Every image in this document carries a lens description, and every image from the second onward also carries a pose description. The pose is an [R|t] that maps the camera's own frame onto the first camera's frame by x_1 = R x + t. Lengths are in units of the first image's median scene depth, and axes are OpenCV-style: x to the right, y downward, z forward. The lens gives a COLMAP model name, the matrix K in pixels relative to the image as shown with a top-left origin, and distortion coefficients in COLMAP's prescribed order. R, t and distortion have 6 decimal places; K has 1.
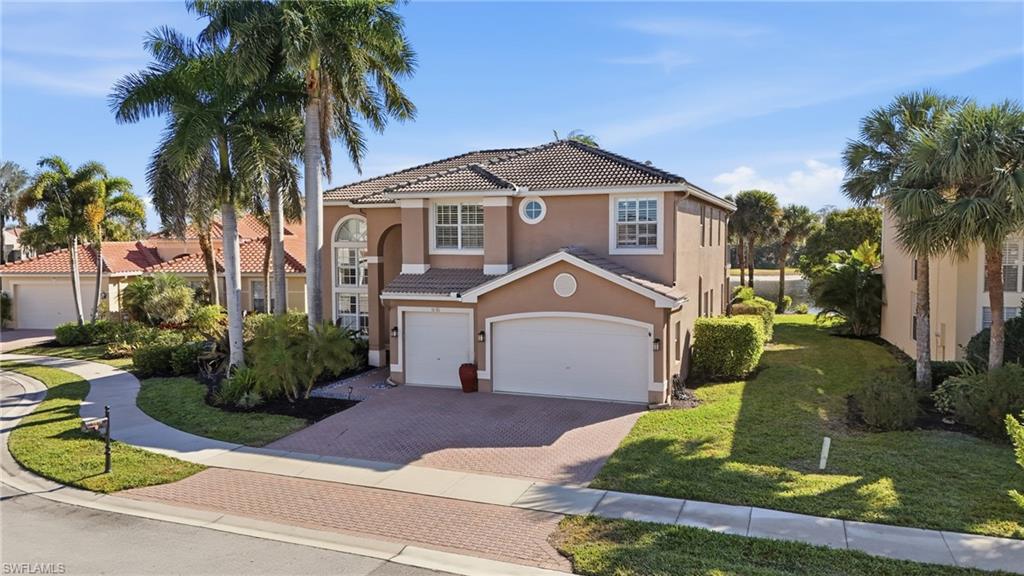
lens RADIAL K [[754.2, 0, 510.9], [0, 754.2, 286.5], [0, 0, 1]] dist [0.055274, -0.044163]
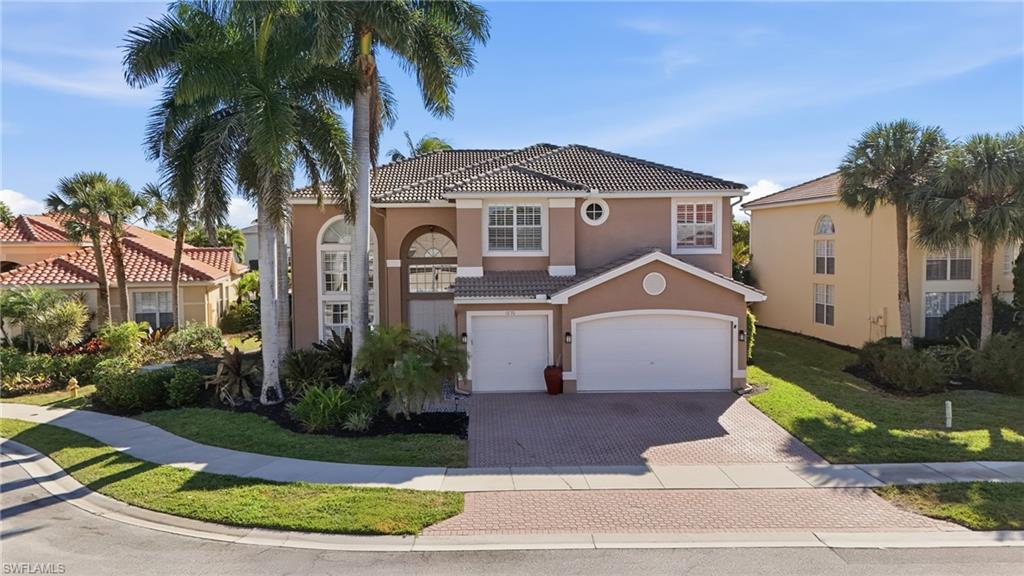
lens RADIAL K [[754.2, 0, 504.1], [0, 754.2, 289.4], [0, 0, 1]] dist [0.055274, -0.044163]
pose [[0.917645, -0.028122, 0.396405, -0.519732], [0.028913, 0.999574, 0.003981, -0.004193], [-0.396348, 0.007808, 0.918067, 0.116706]]
